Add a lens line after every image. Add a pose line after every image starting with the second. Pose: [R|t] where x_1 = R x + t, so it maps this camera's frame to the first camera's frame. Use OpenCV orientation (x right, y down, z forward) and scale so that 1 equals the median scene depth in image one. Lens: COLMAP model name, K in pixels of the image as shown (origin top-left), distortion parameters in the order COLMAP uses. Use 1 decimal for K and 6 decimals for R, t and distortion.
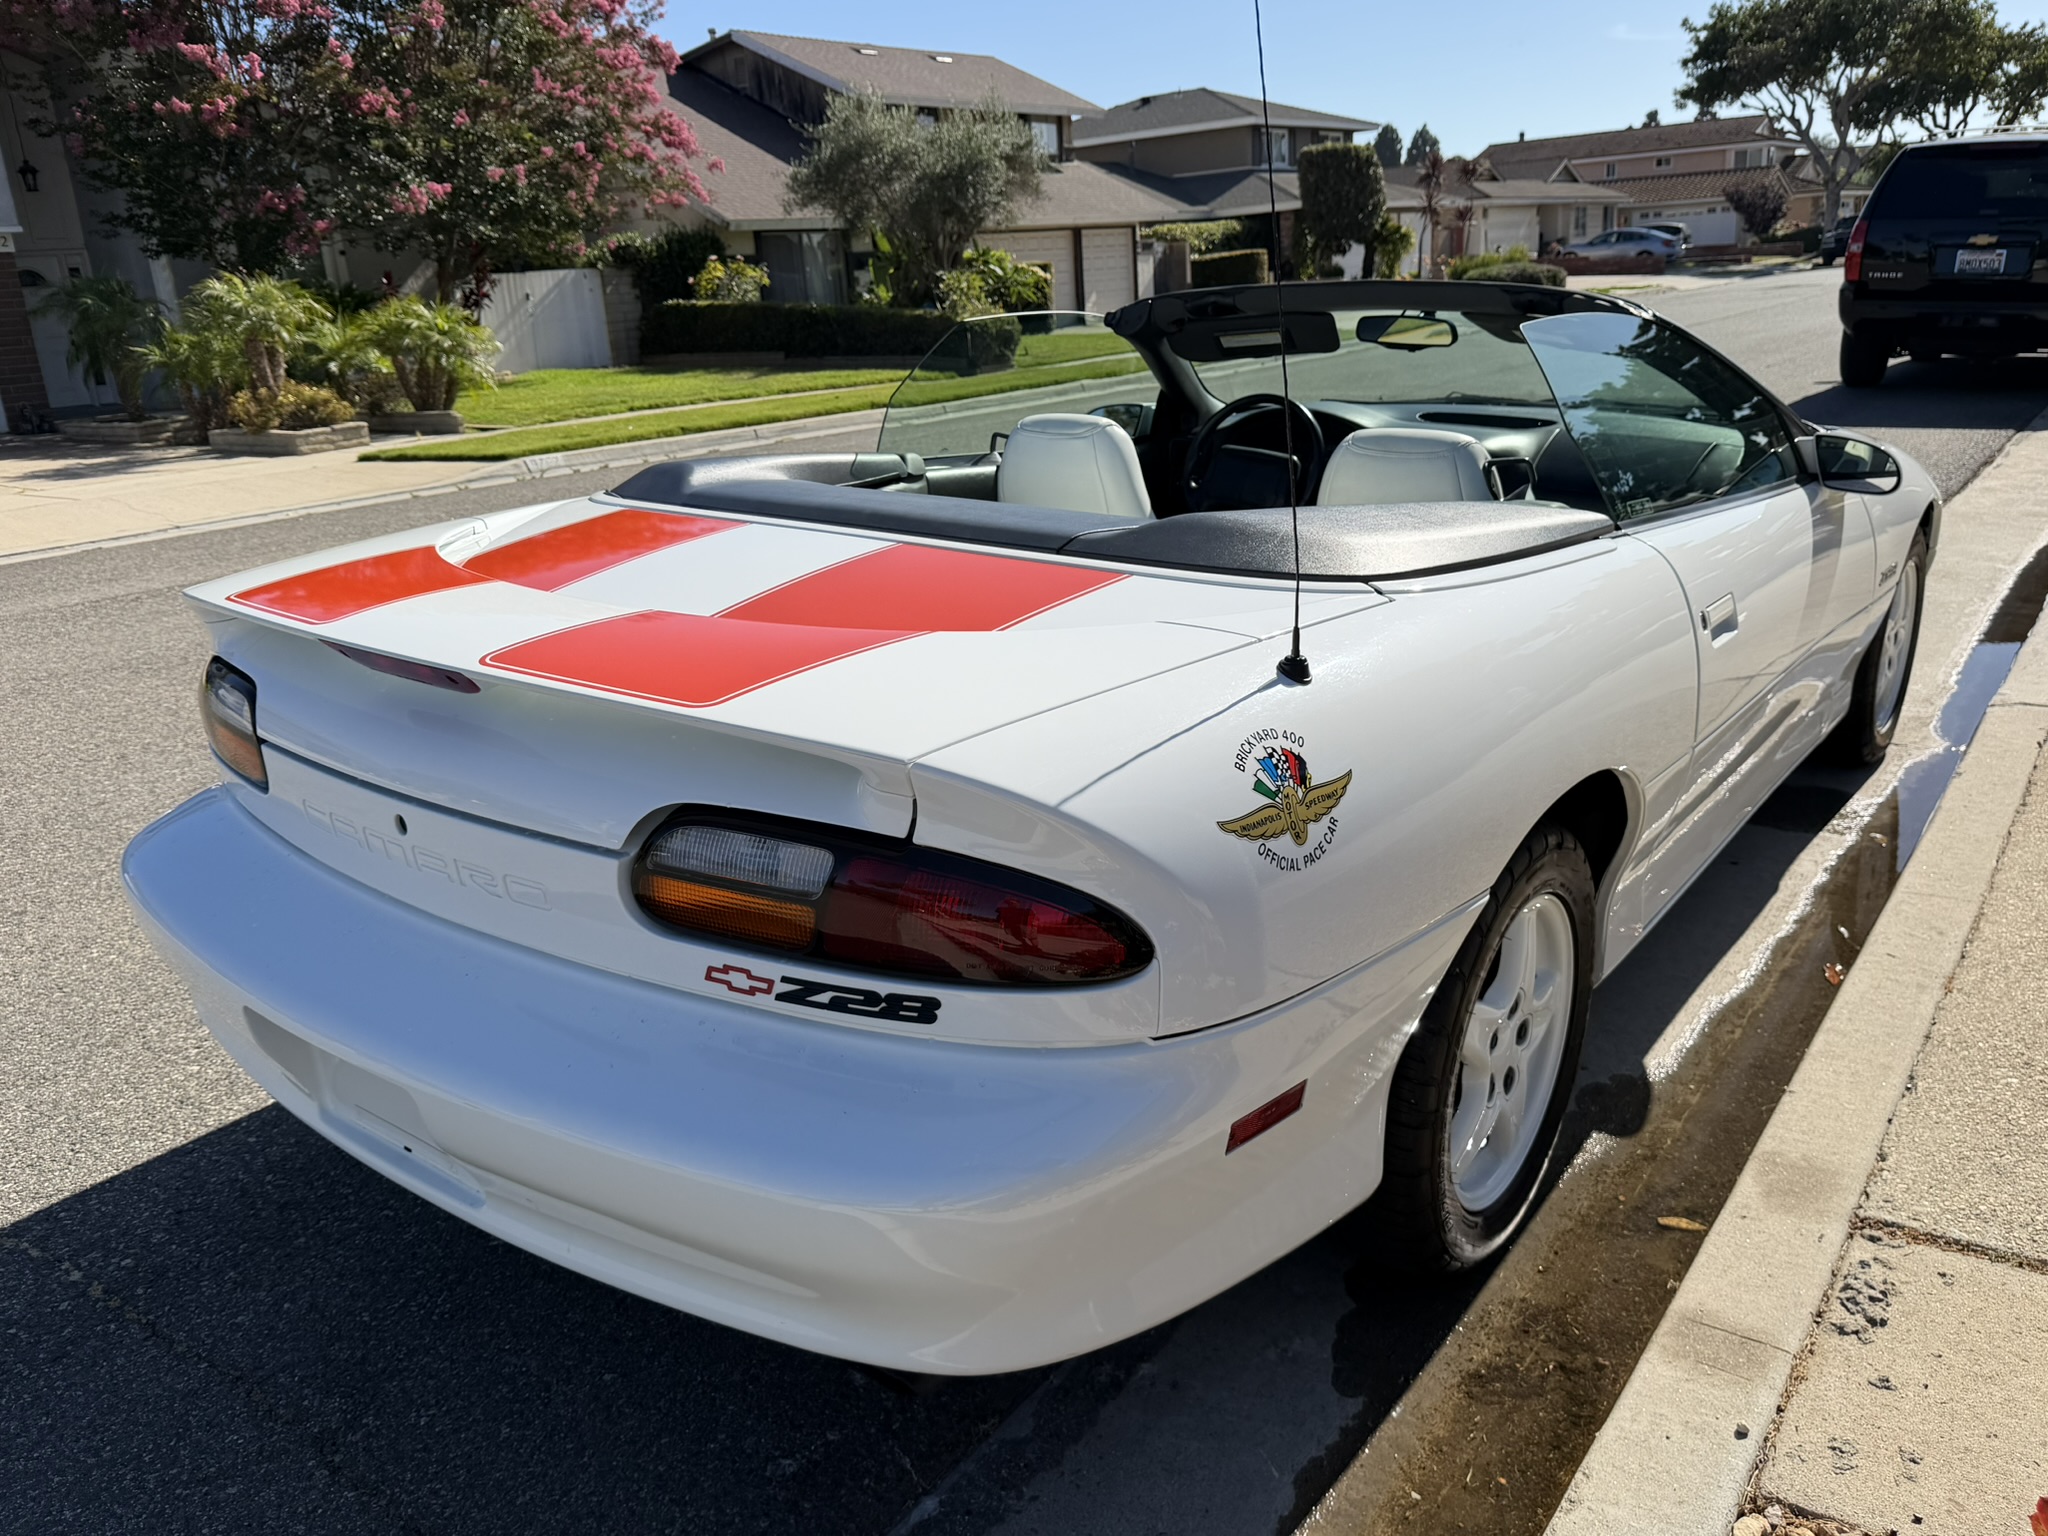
lens RADIAL K [[1616.4, 0, 1024.0], [0, 1616.4, 768.0], [0, 0, 1]] dist [0.004962, -0.041345]
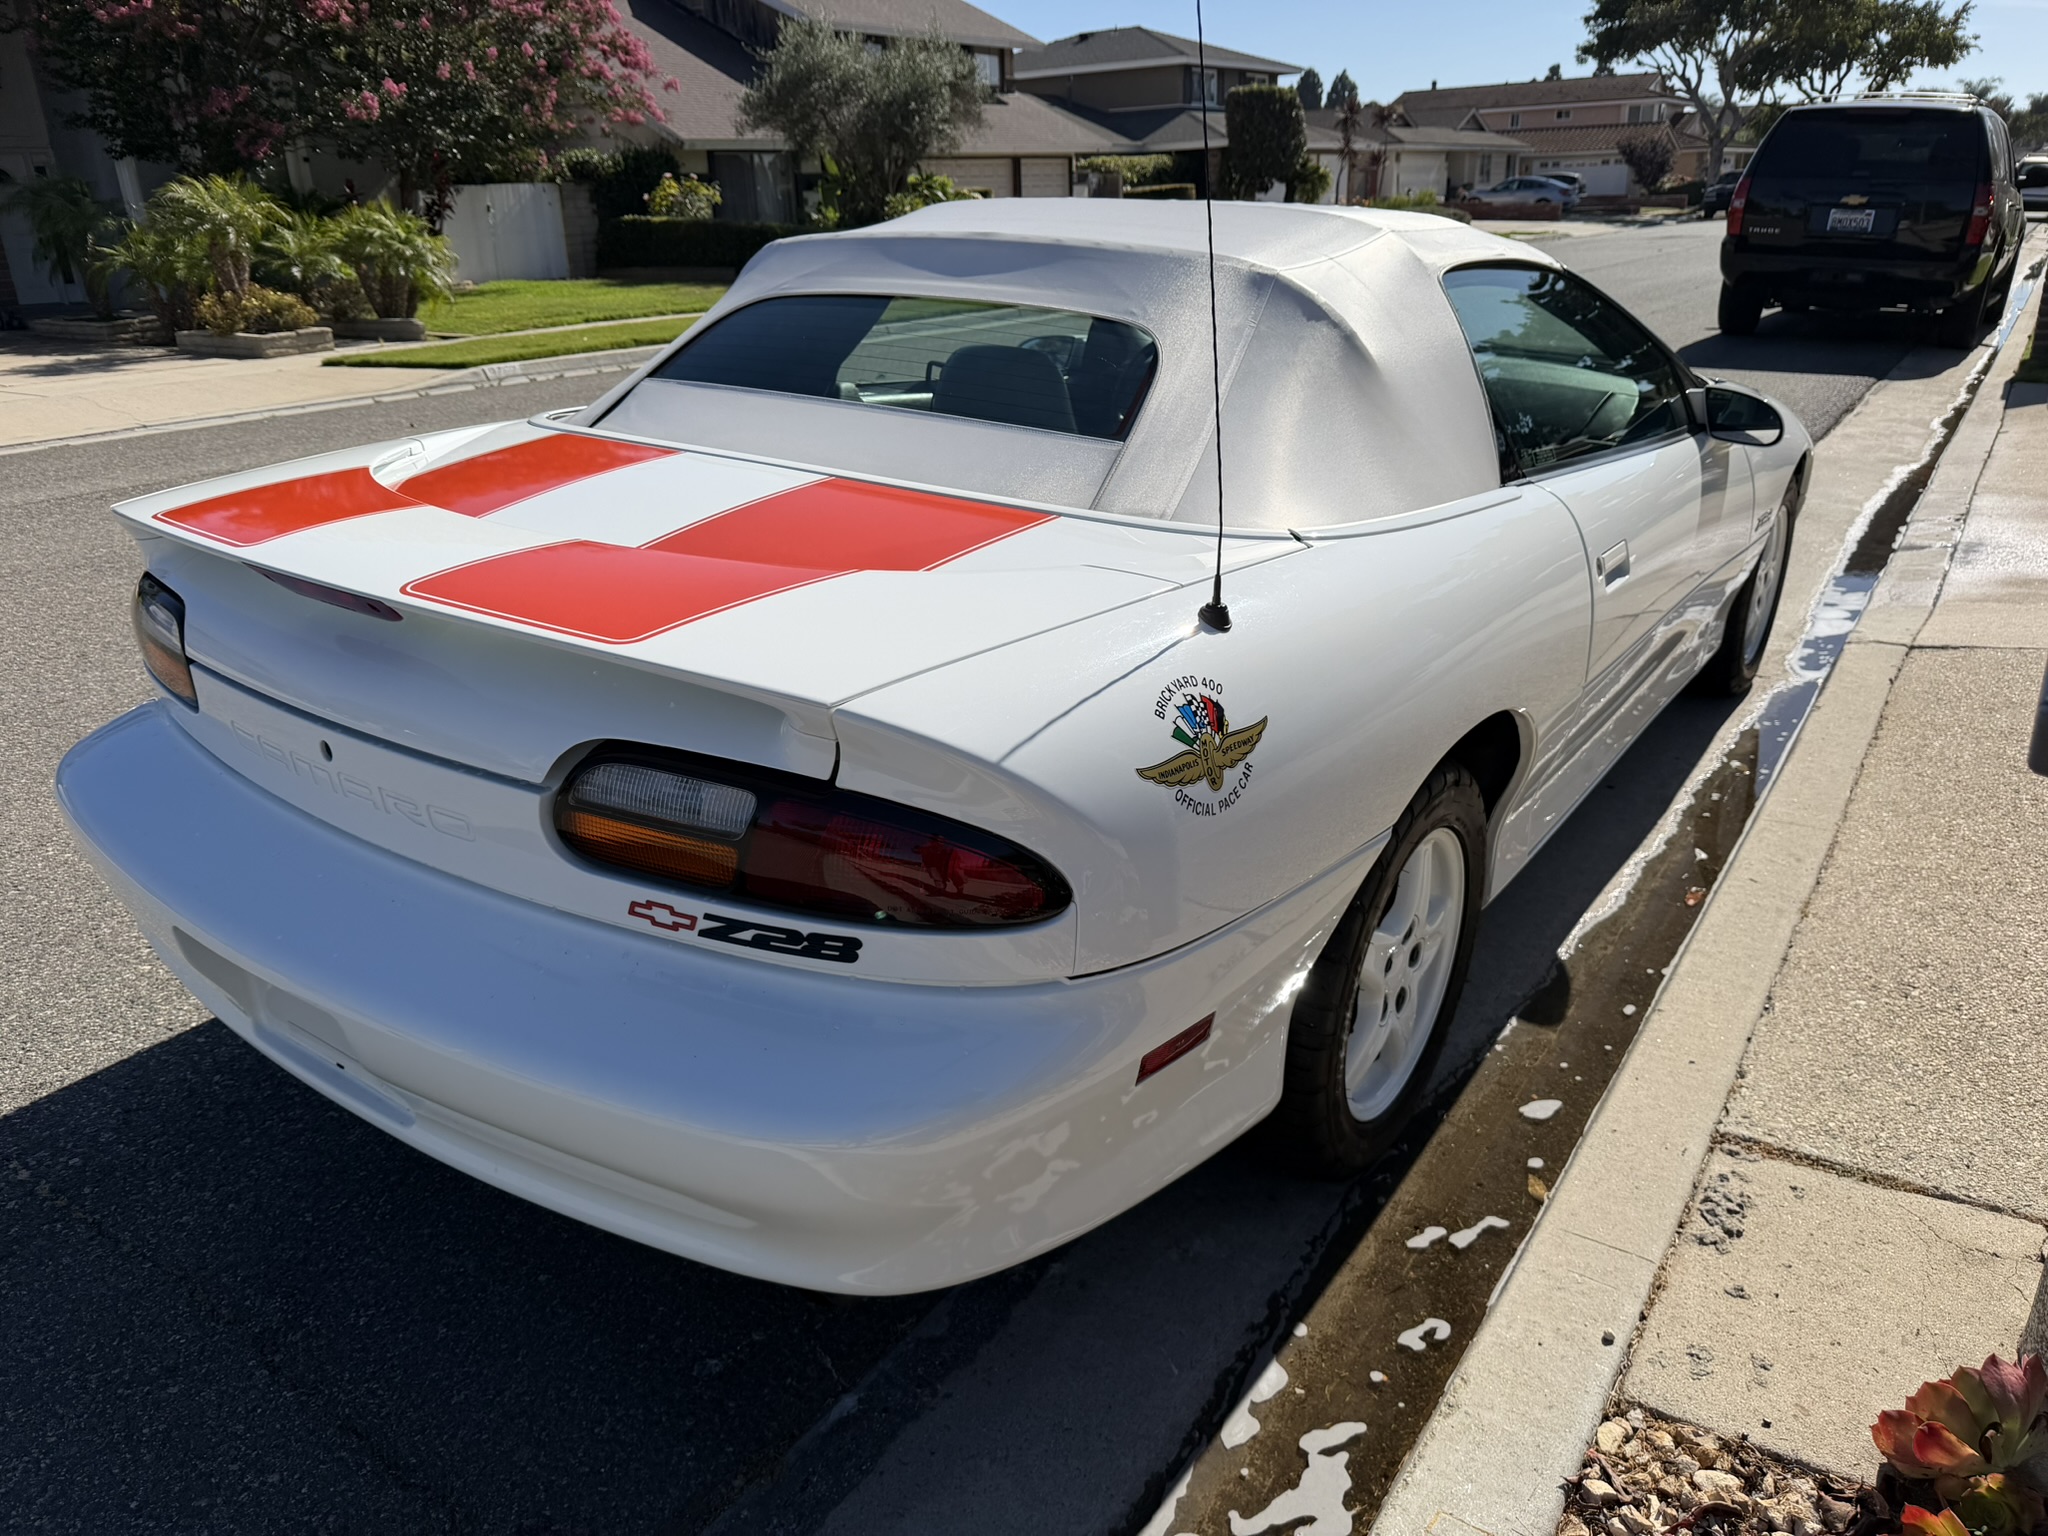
lens RADIAL K [[1491.1, 0, 1025.9], [0, 1491.1, 777.1], [0, 0, 1]] dist [-0.023389, 0.001788]
pose [[0.998795, 0.015990, 0.046403, 0.000941], [-0.019354, 0.997146, 0.072968, -0.004007], [-0.045104, -0.073779, 0.996254, 0.009422]]
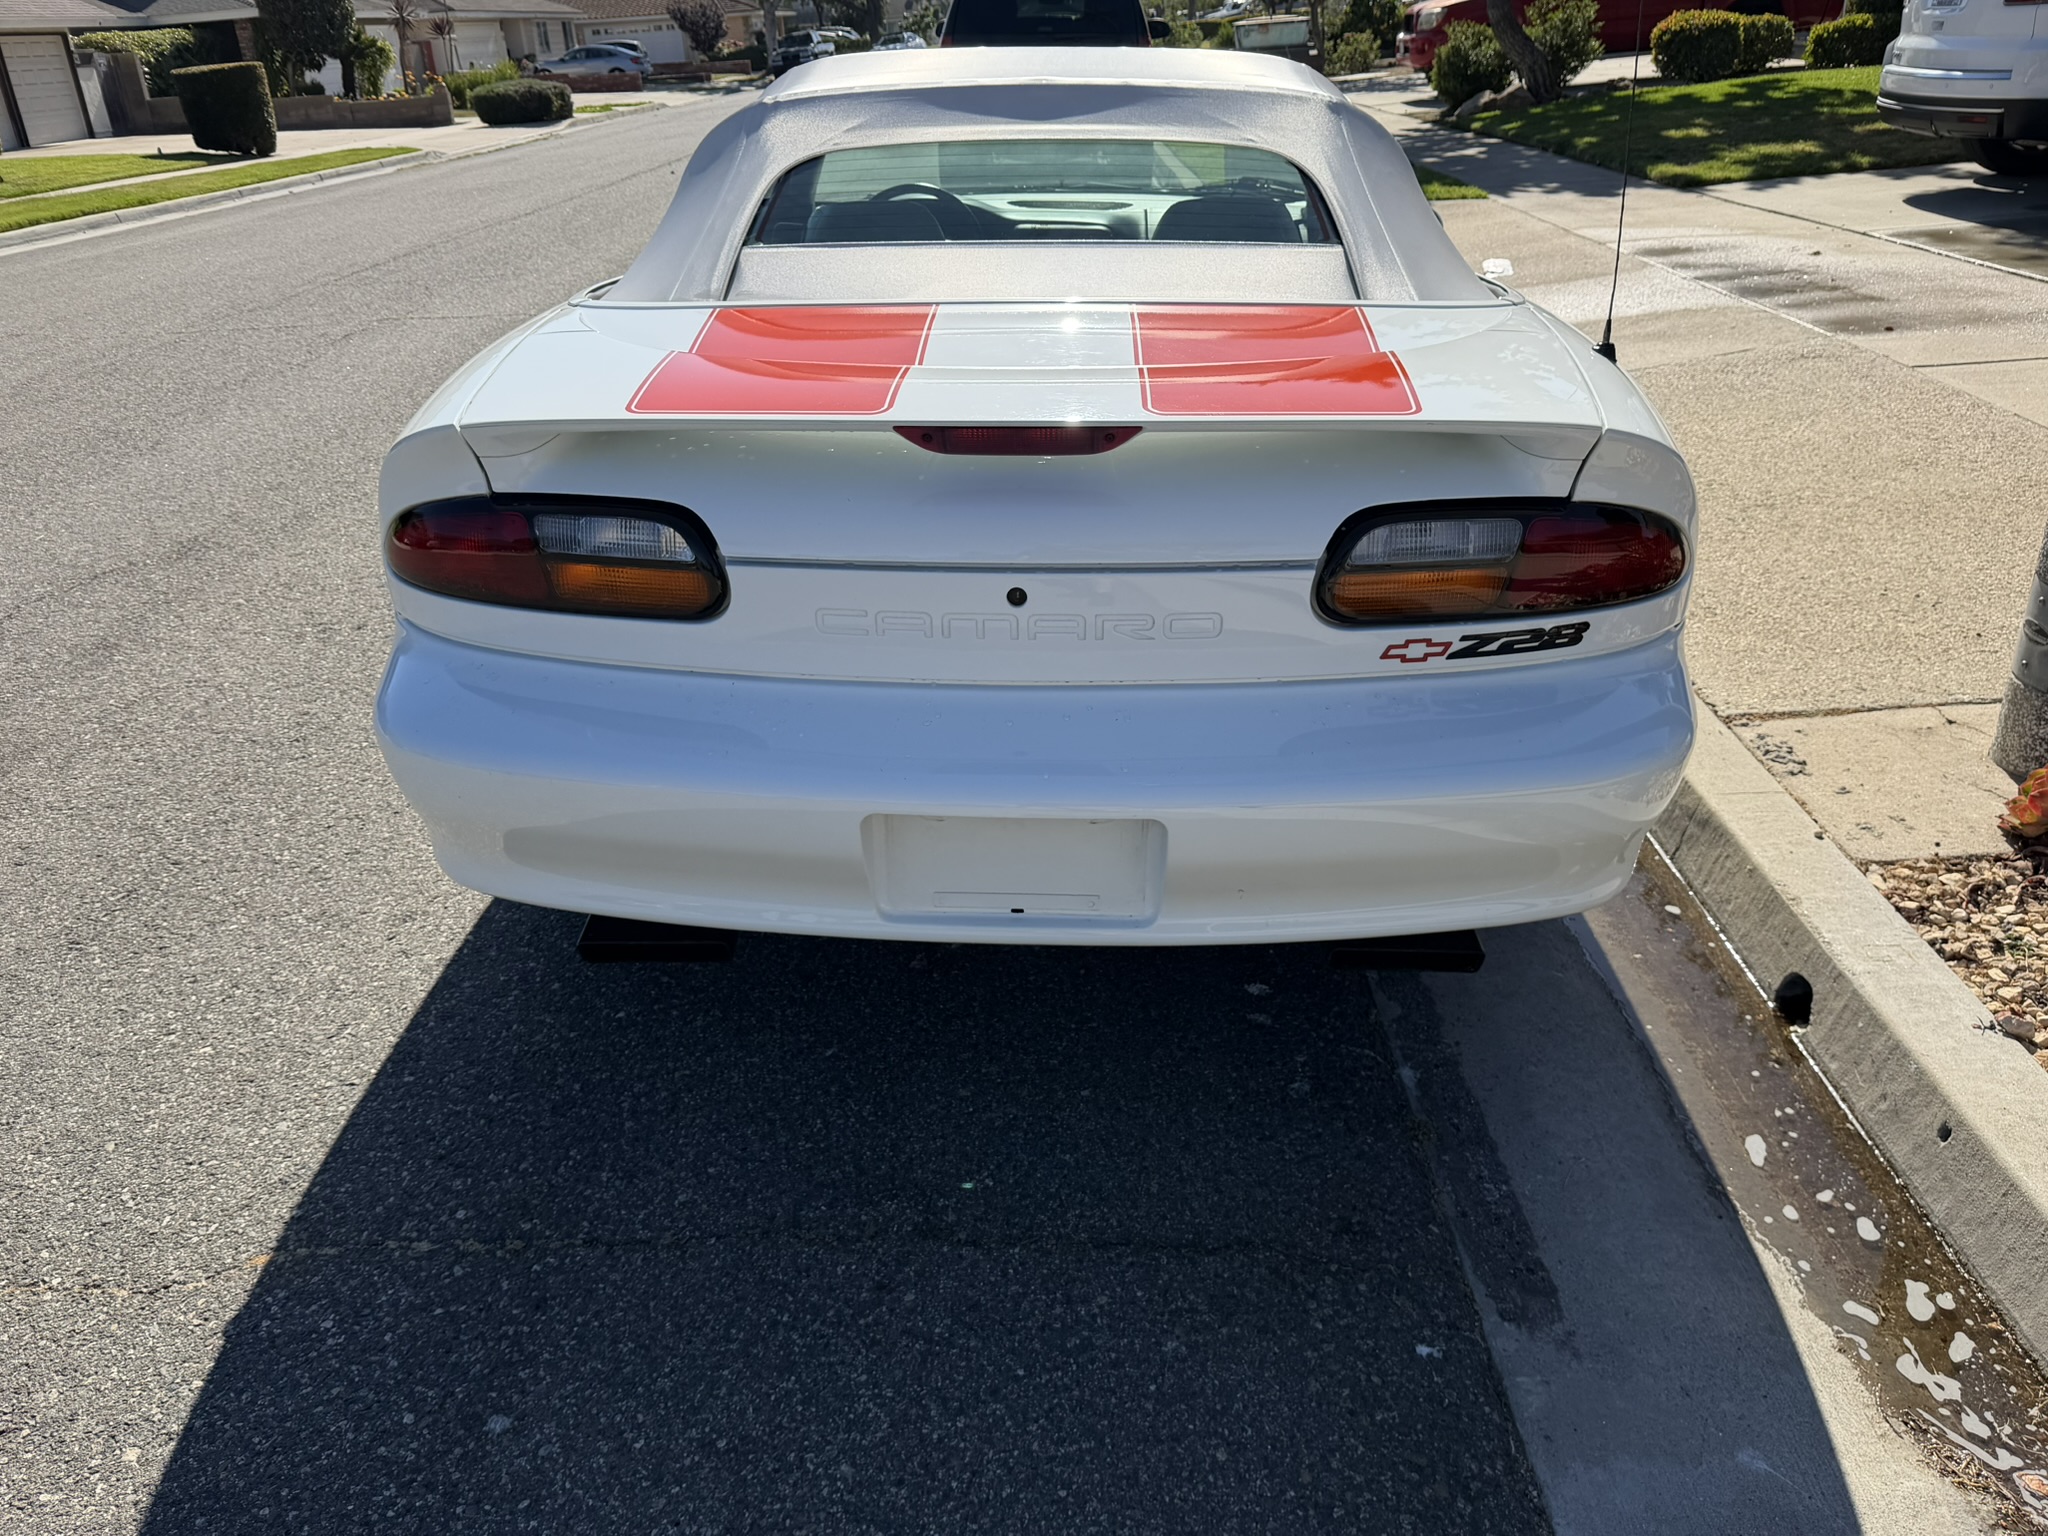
lens RADIAL K [[1567.5, 0, 1024.0], [0, 1567.5, 768.0], [0, 0, 1]] dist [0.001030, -0.013815]
pose [[0.816112, -0.225731, 0.531984, -0.149753], [0.166079, 0.973336, 0.158224, -0.002437], [-0.553515, -0.040777, 0.831840, 0.027050]]
